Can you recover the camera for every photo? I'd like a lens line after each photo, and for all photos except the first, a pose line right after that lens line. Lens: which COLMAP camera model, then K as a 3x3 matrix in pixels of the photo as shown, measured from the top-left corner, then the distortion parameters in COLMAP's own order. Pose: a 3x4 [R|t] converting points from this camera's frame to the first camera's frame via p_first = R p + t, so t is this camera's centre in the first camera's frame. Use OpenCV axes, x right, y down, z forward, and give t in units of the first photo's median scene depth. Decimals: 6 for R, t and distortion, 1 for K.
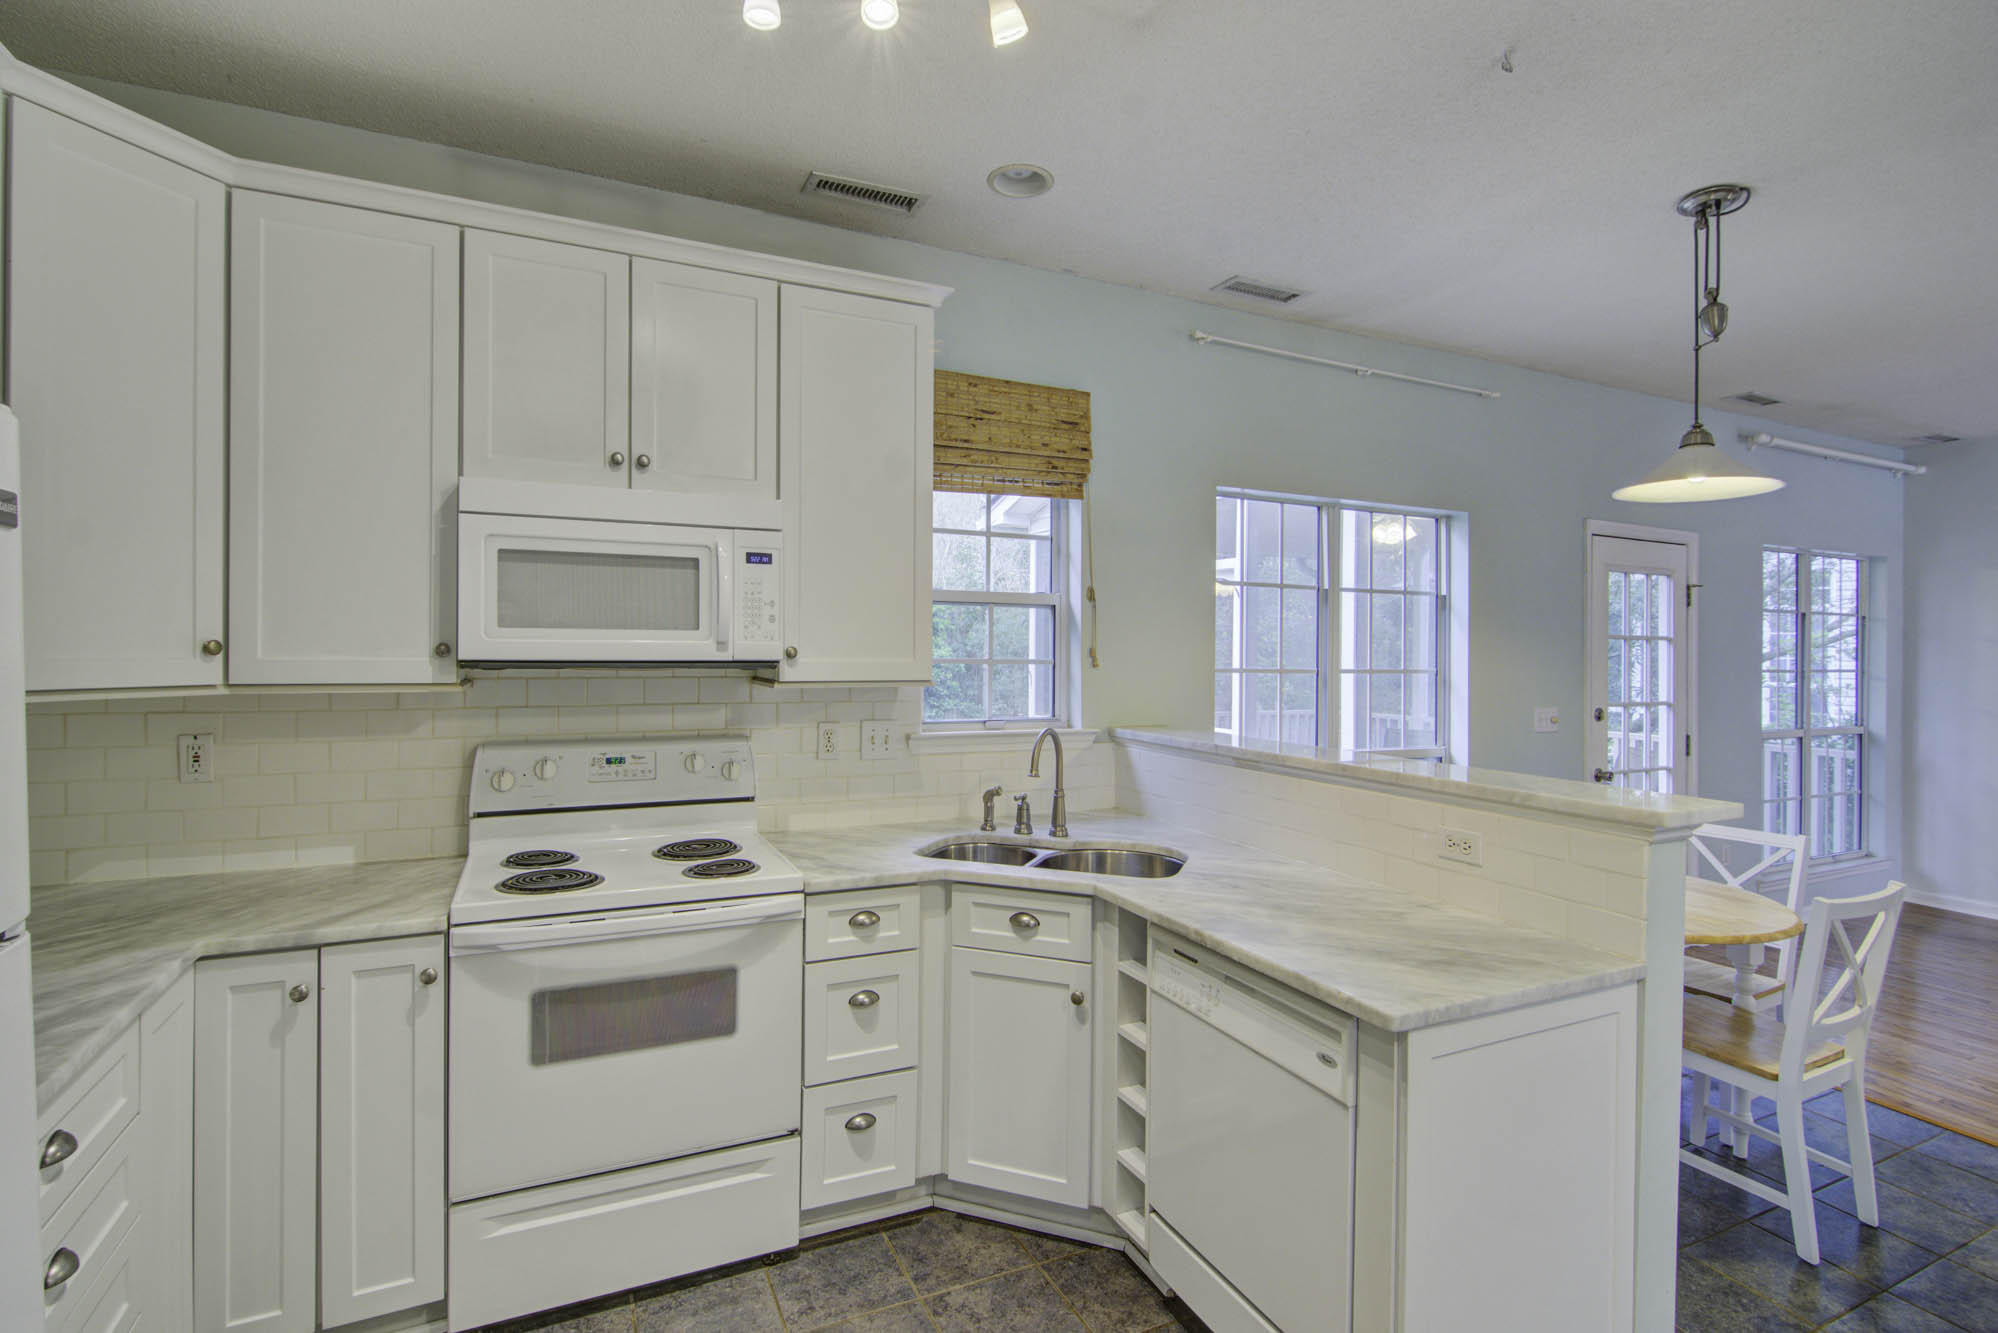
lens RADIAL K [[968.1, 0, 1009.9], [0, 968.1, 649.1], [0, 0, 1]] dist [-0.018566, 0.000747]
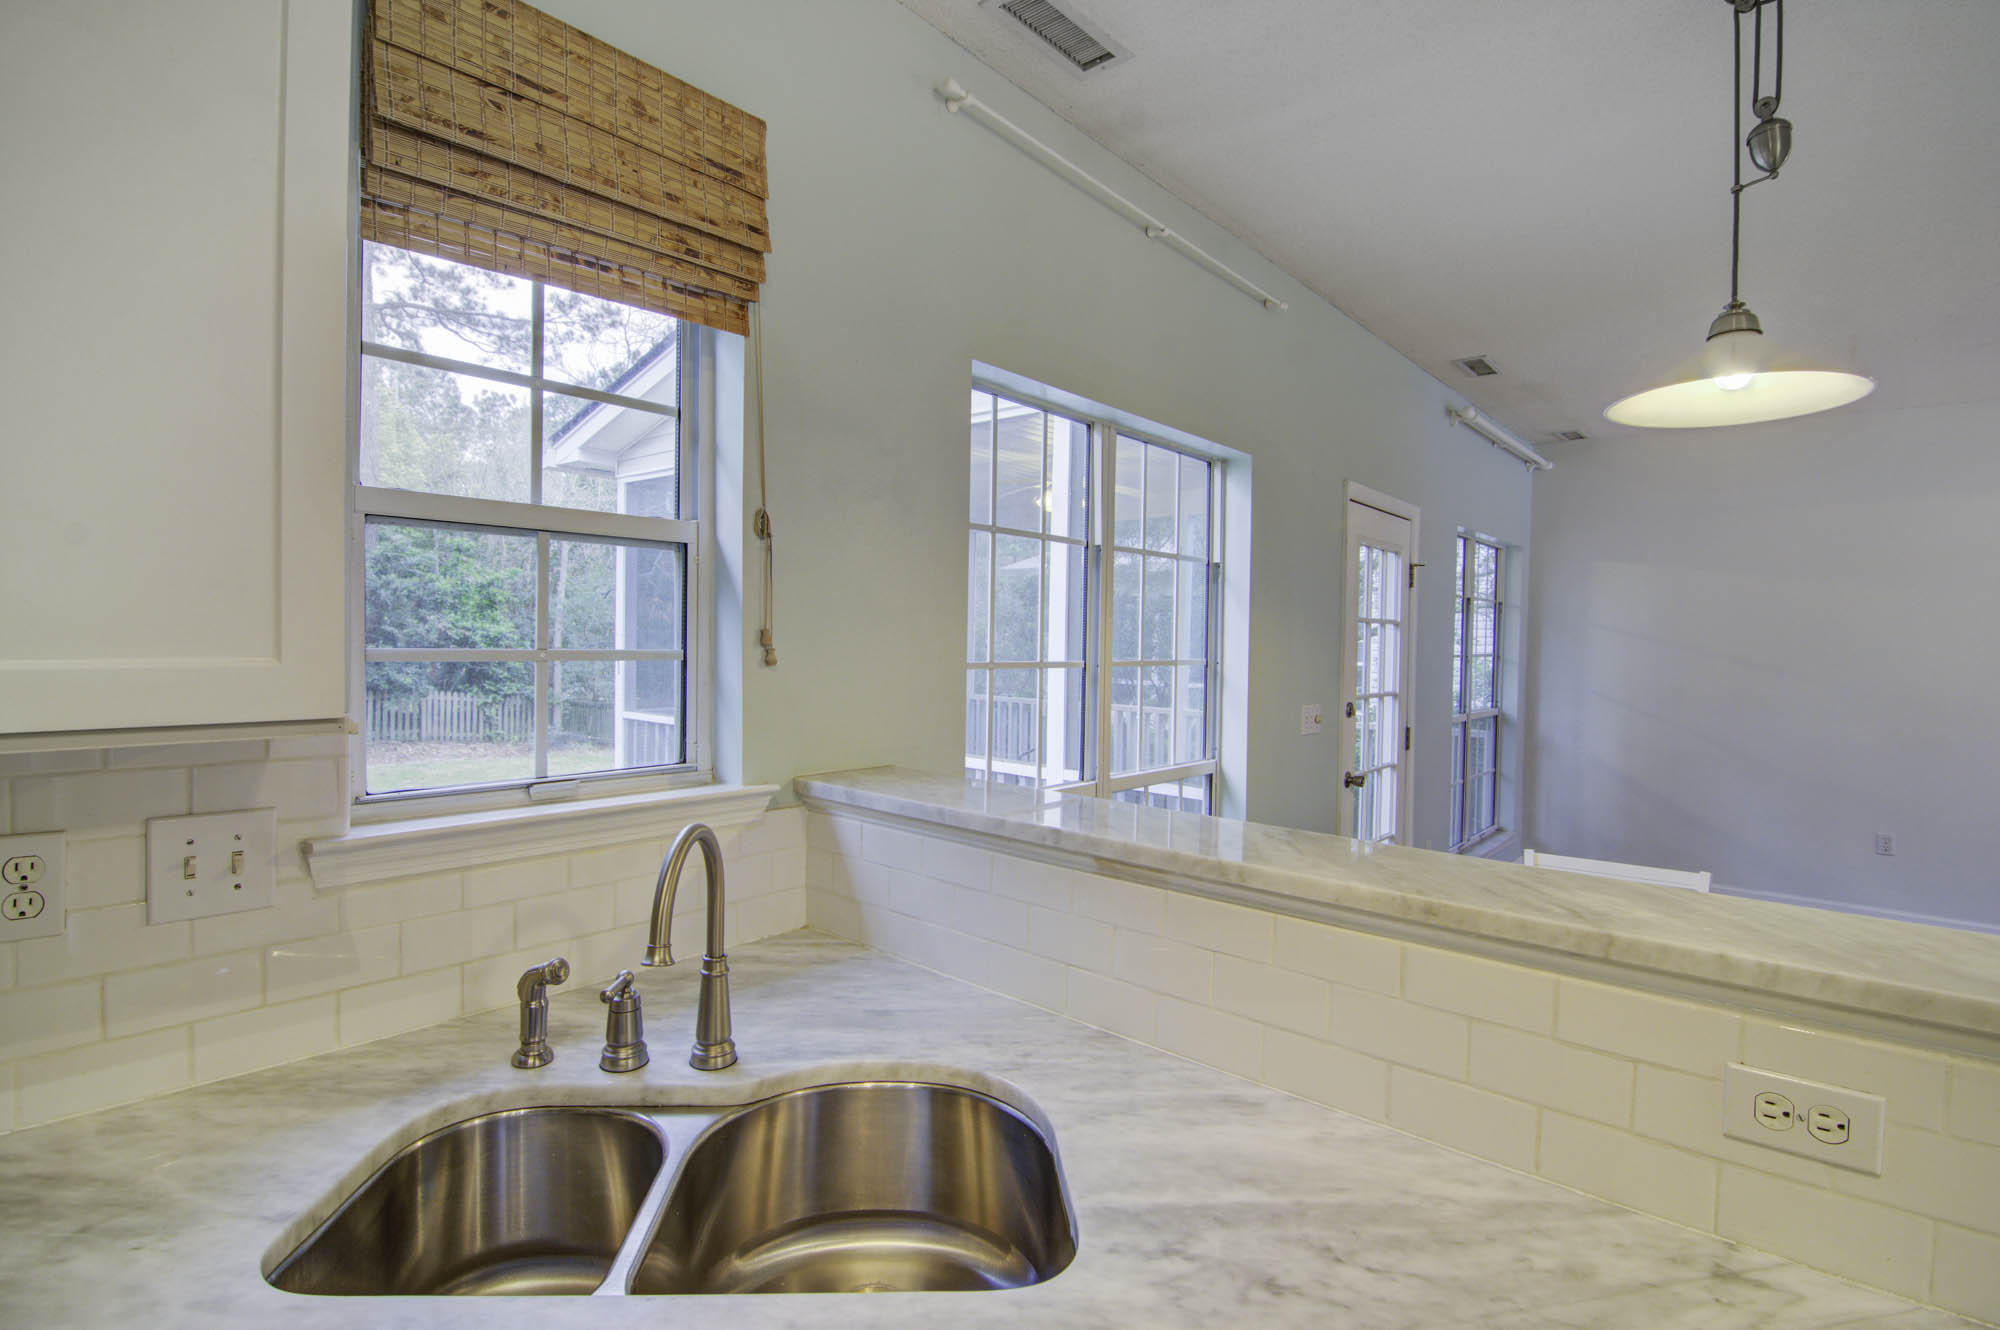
lens RADIAL K [[969.0, 0, 1064.2], [0, 969.0, 647.2], [0, 0, 1]] dist [-0.018566, 0.000747]
pose [[0.896781, -0.000673, 0.442475, 0.000182], [-0.008169, 0.999803, 0.018076, -0.001843], [-0.442400, -0.019825, 0.896599, 0.476171]]
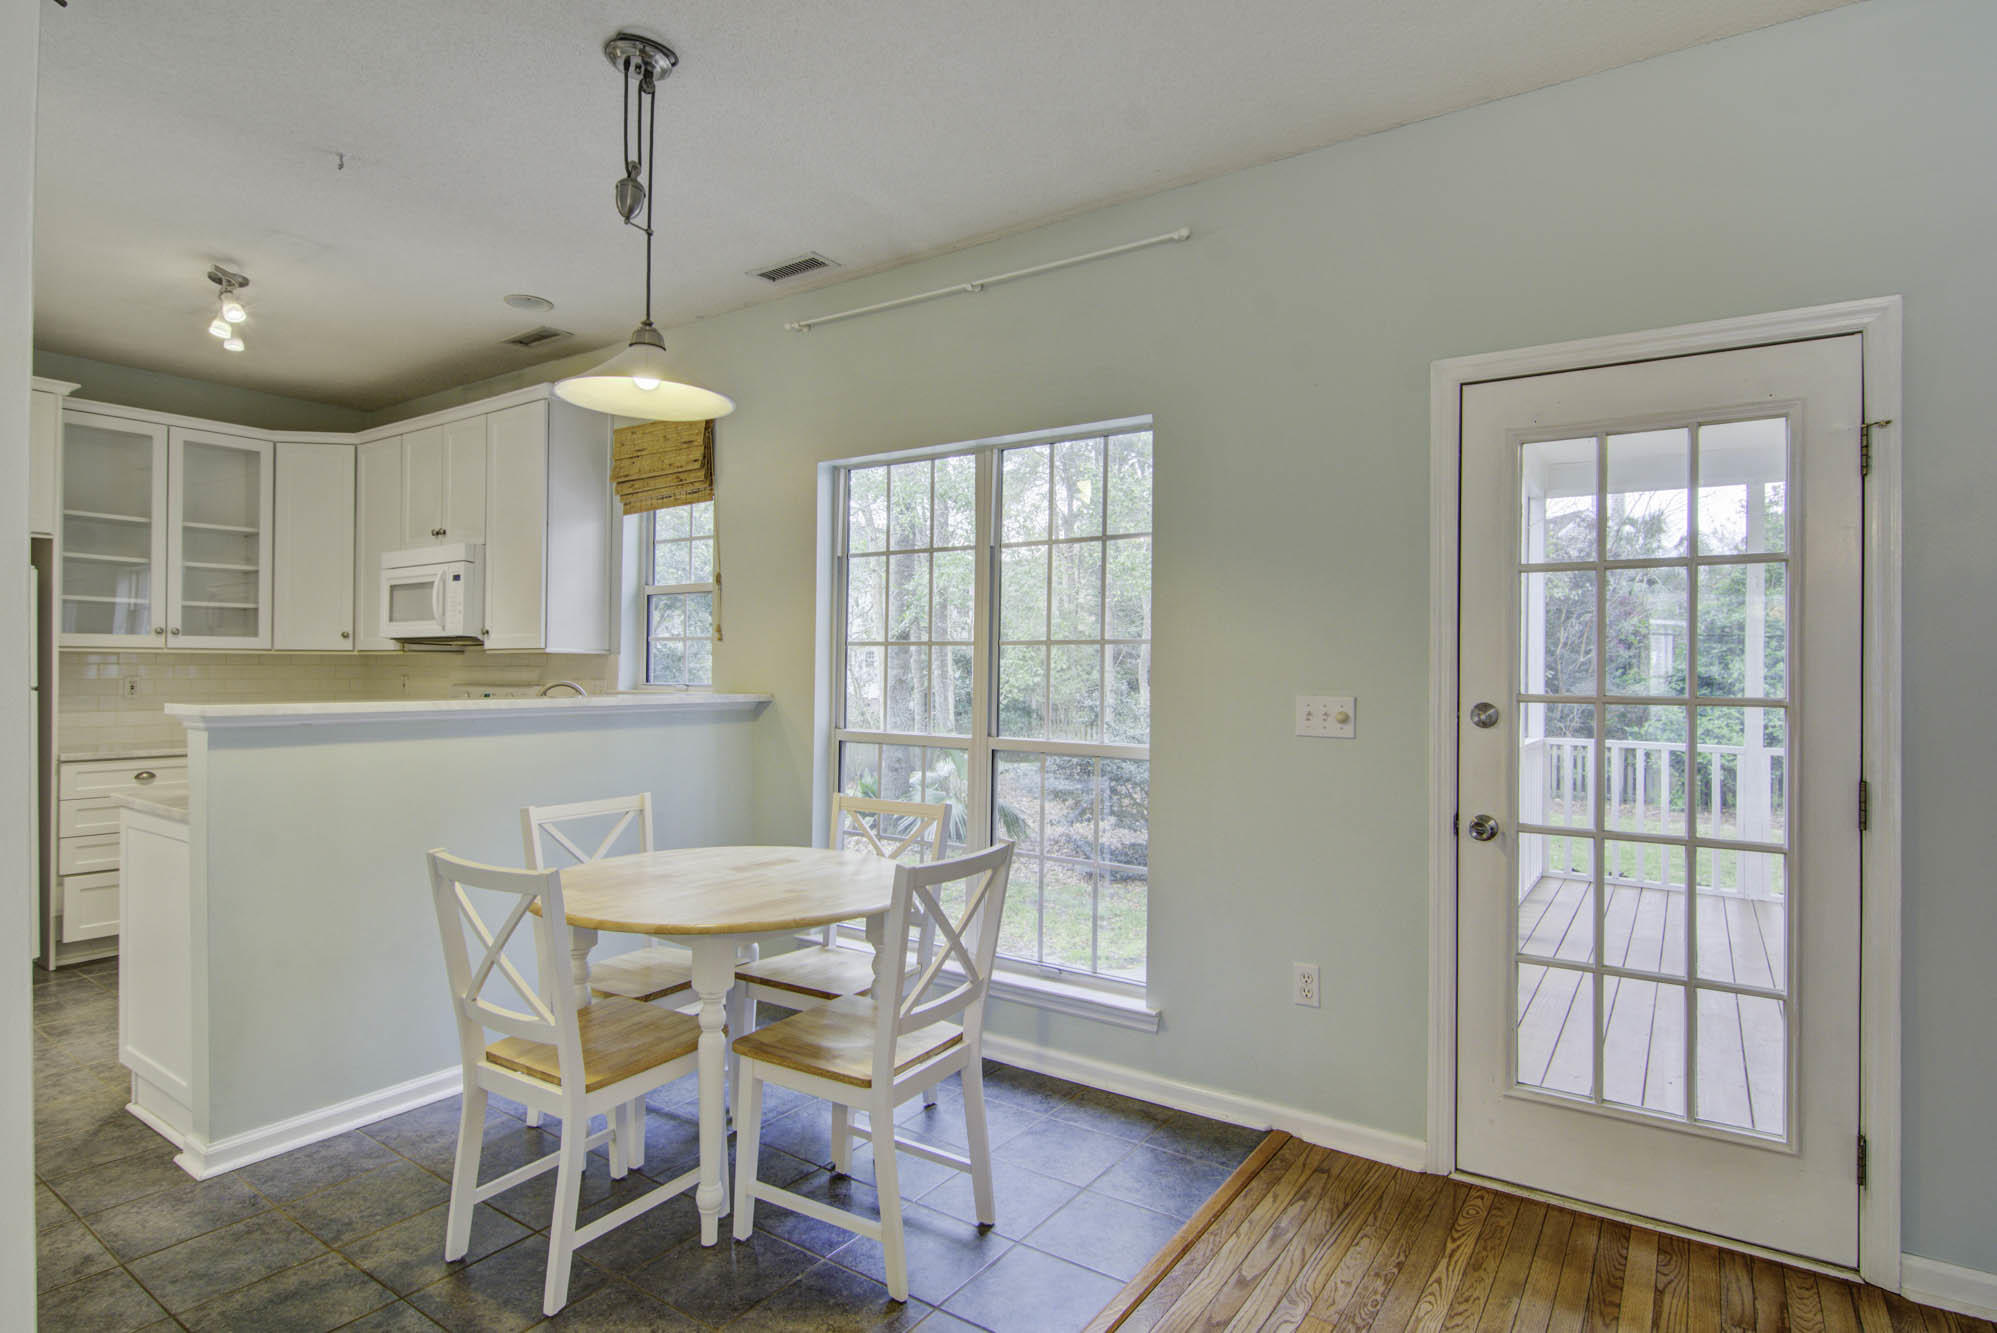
lens RADIAL K [[1028.0, 0, 996.5], [0, 1028.0, 661.4], [0, 0, 1]] dist [-0.004620, -0.000455]
pose [[0.500481, -0.016294, -0.865594, 1.359762], [0.000373, 0.999827, -0.018605, 0.068487], [0.865747, 0.008989, 0.500400, 0.670695]]
